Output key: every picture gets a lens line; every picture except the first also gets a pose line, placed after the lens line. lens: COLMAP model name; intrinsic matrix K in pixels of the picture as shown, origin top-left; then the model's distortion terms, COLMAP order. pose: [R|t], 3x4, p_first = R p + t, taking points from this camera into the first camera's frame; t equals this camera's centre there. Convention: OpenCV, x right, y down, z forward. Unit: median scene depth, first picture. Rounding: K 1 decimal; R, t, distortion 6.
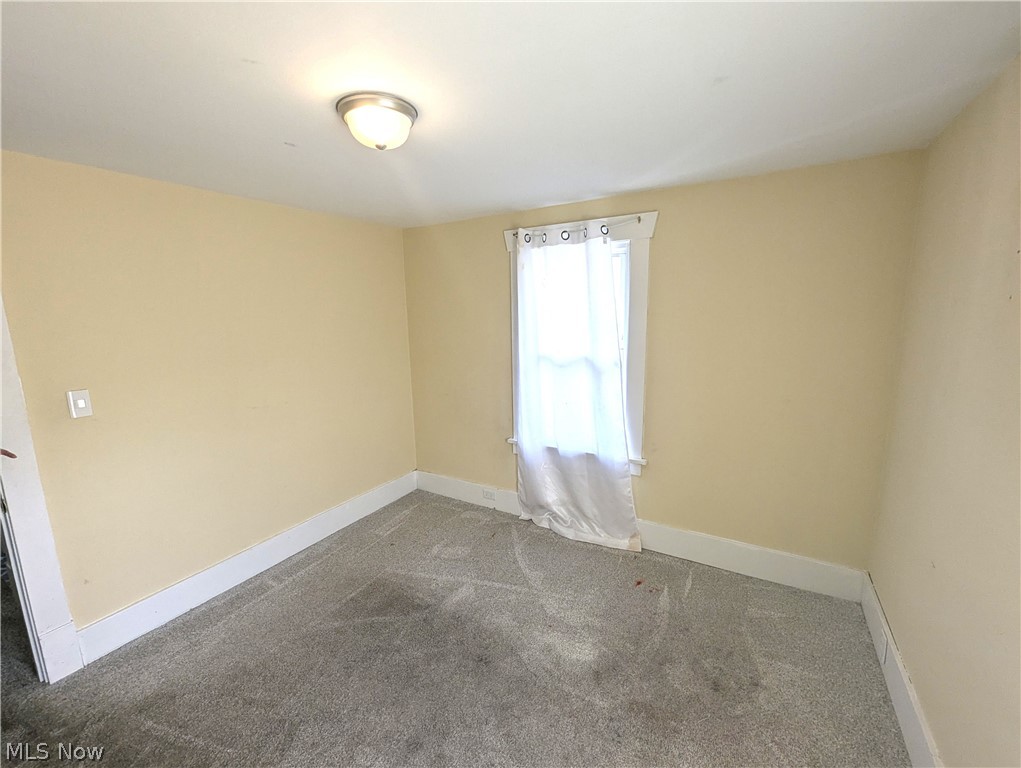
lens RADIAL K [[422.6, 0, 510.7], [0, 422.6, 387.2], [0, 0, 1]] dist [-0.002091, -0.000783]
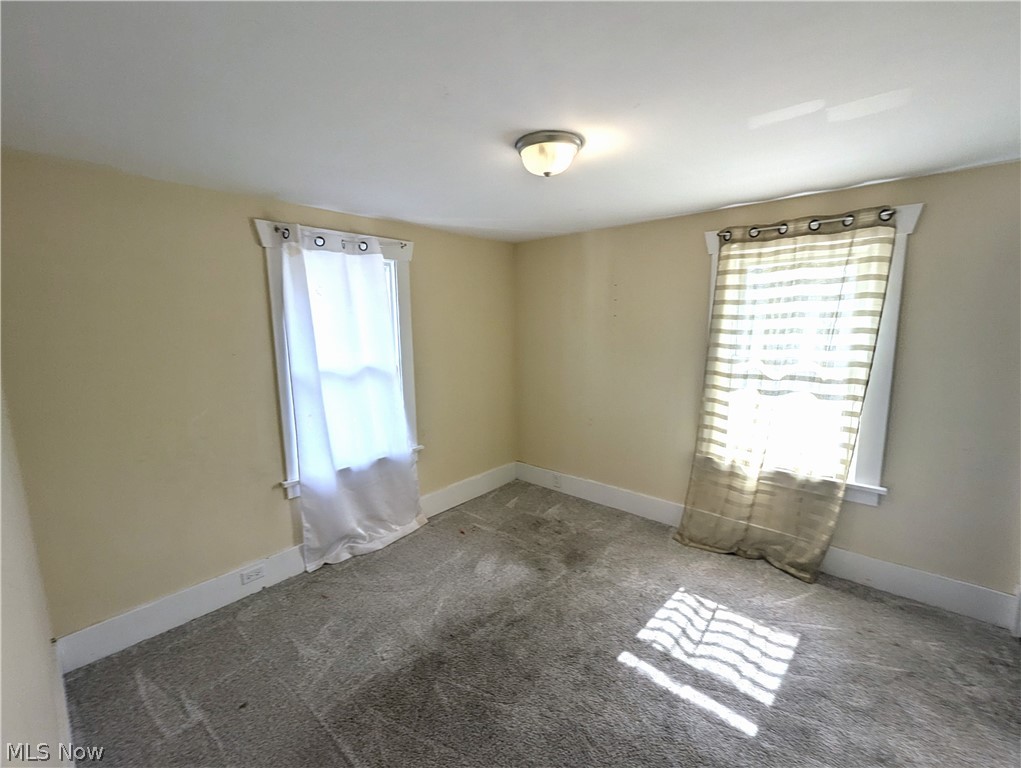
lens RADIAL K [[422.6, 0, 510.7], [0, 422.6, 387.2], [0, 0, 1]] dist [-0.002091, -0.000783]
pose [[0.207611, -0.140802, 0.968025, -0.737980], [0.183422, 0.977638, 0.102862, -0.063395], [-0.960861, 0.156202, 0.228795, 0.433713]]
